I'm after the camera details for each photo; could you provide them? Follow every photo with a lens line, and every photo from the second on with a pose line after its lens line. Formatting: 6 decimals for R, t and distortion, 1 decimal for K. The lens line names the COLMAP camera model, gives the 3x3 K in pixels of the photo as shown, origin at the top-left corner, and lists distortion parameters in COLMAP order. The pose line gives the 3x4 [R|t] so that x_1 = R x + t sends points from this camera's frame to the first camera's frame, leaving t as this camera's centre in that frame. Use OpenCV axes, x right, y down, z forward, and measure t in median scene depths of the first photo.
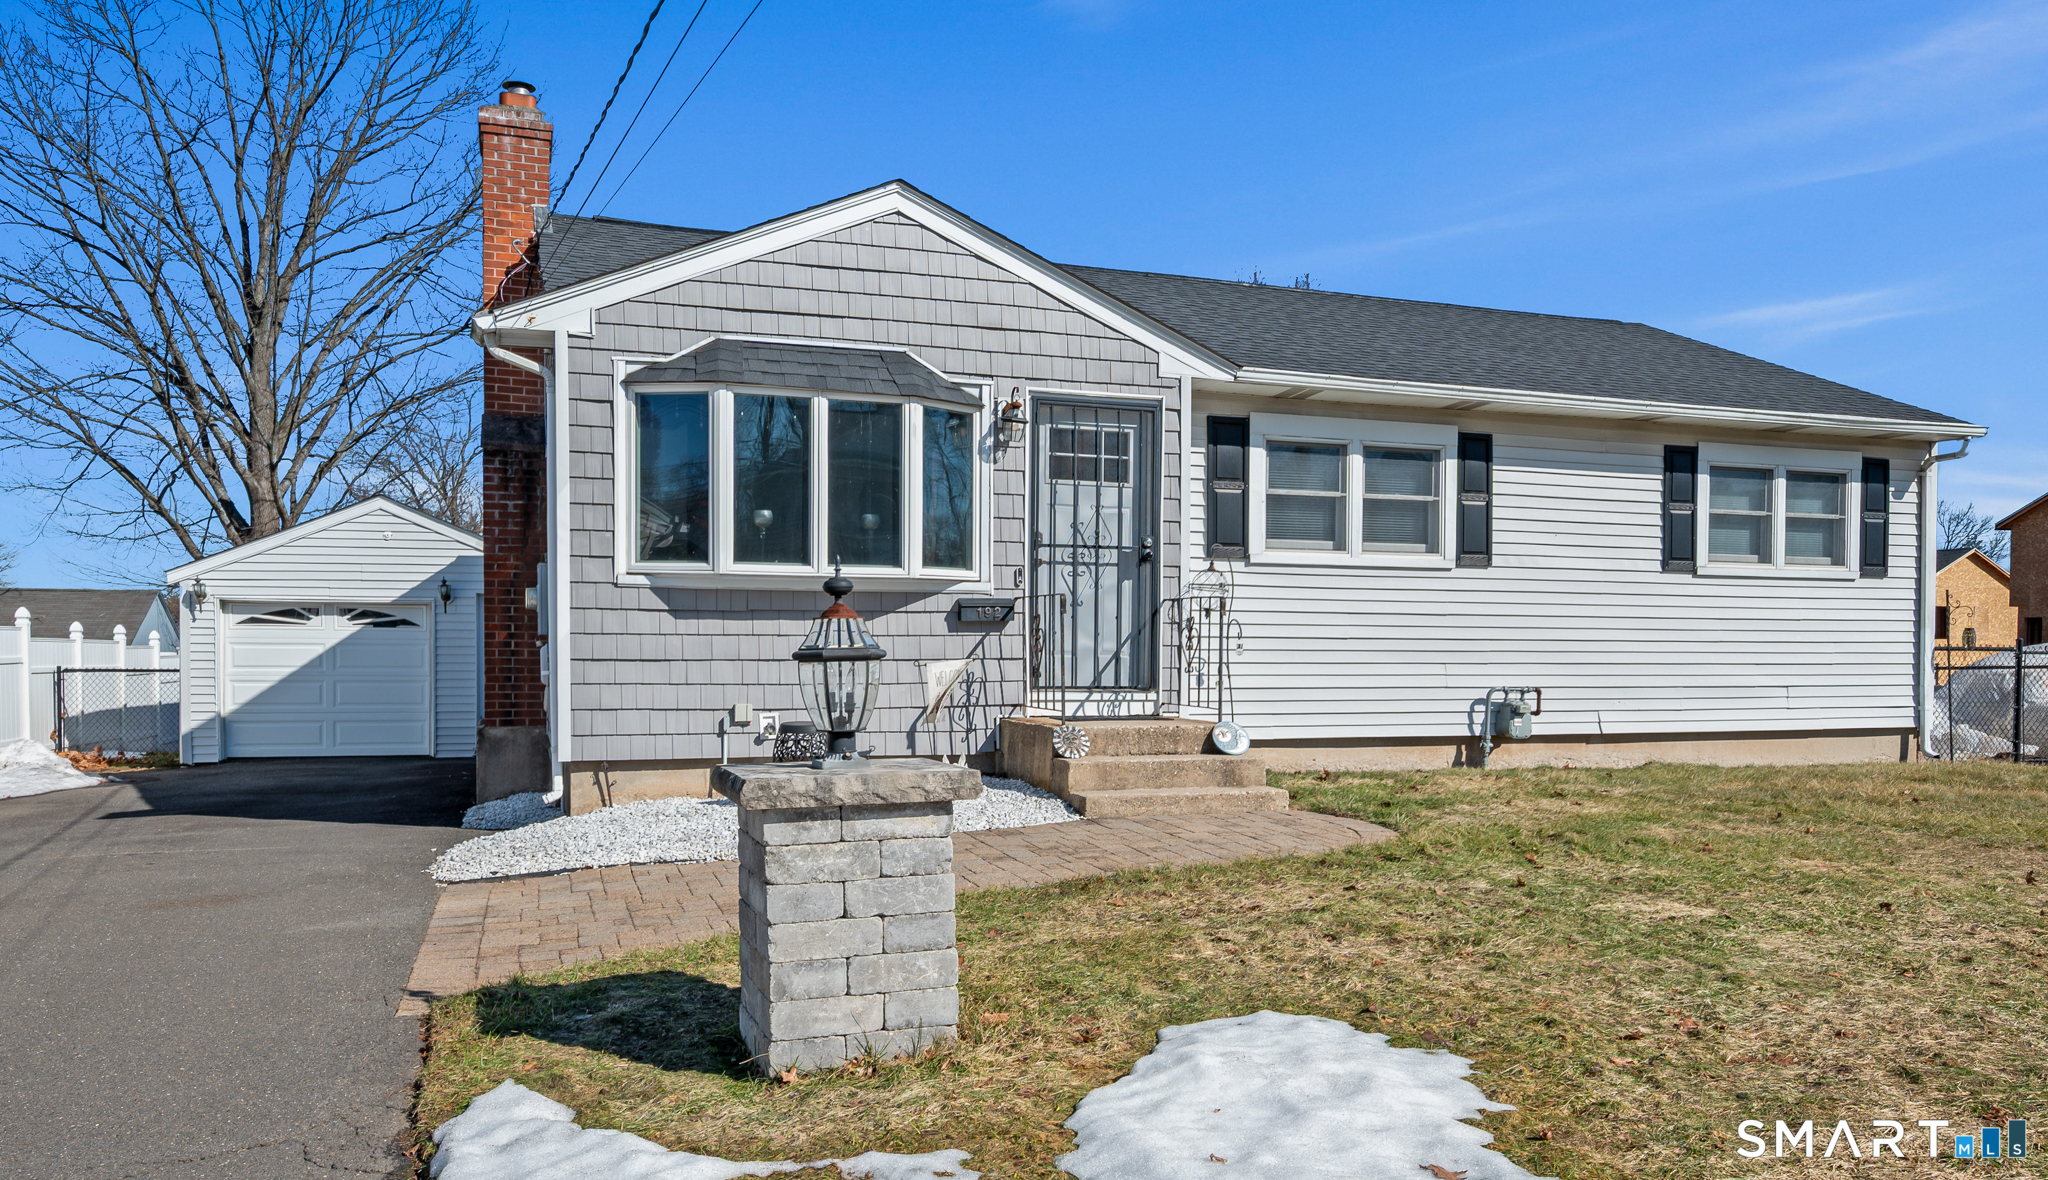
lens RADIAL K [[1388.6, 0, 1025.8], [0, 1388.6, 689.1], [0, 0, 1]] dist [-0.007701, 0.000538]
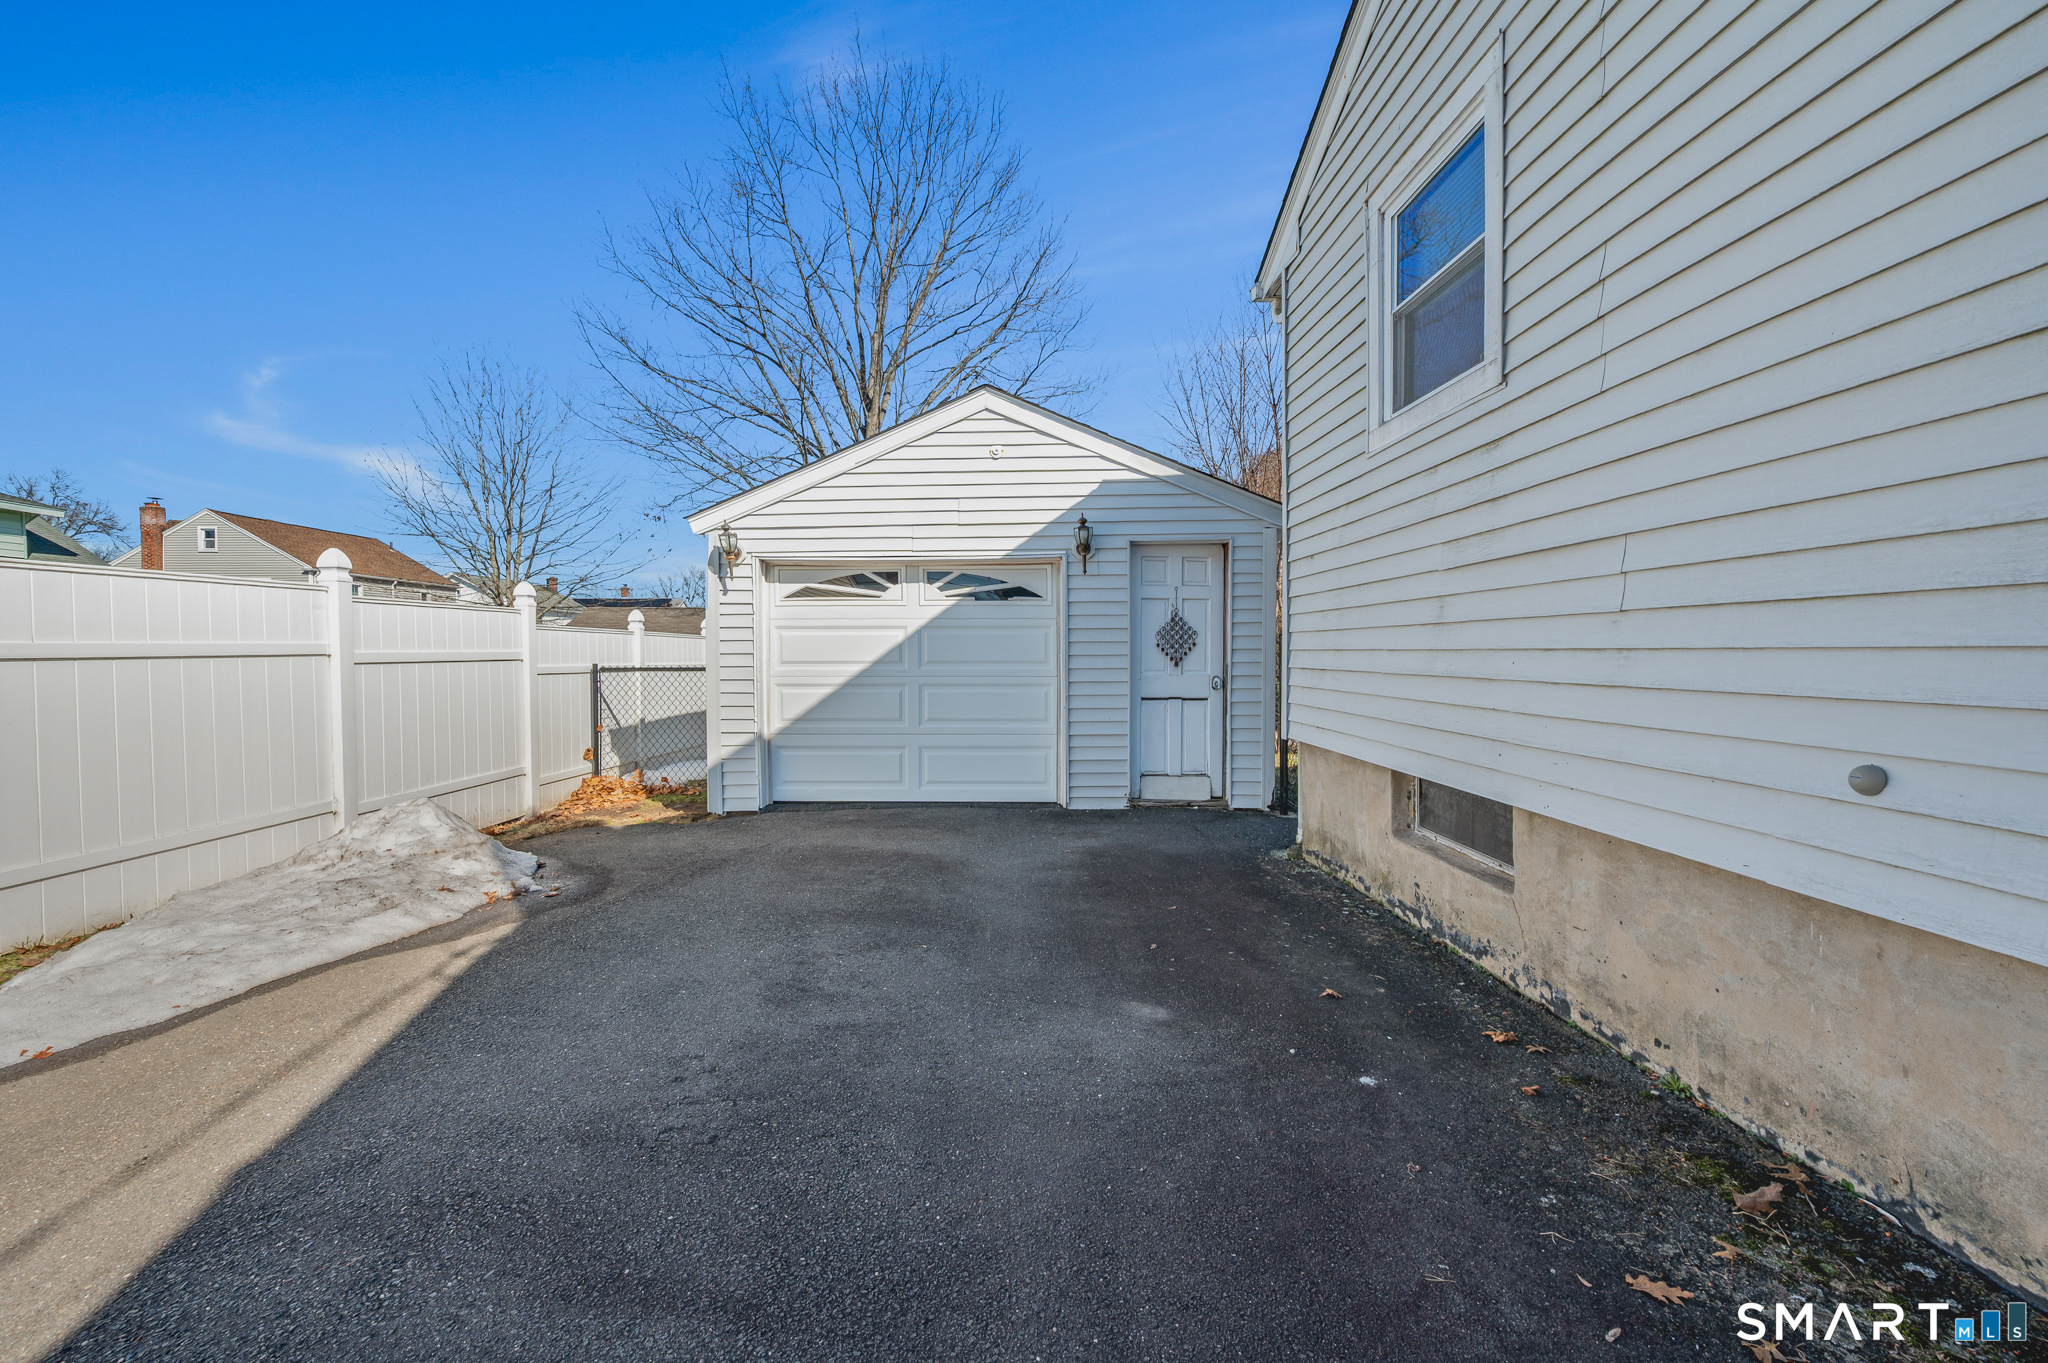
lens RADIAL K [[818.8, 0, 1015.7], [0, 818.8, 680.5], [0, 0, 1]] dist [-0.008154, 0.000204]
pose [[0.939819, 0.001181, -0.341671, -0.314082], [0.000588, 0.999987, 0.005074, -0.009301], [0.341672, -0.004970, 0.939806, 0.631808]]
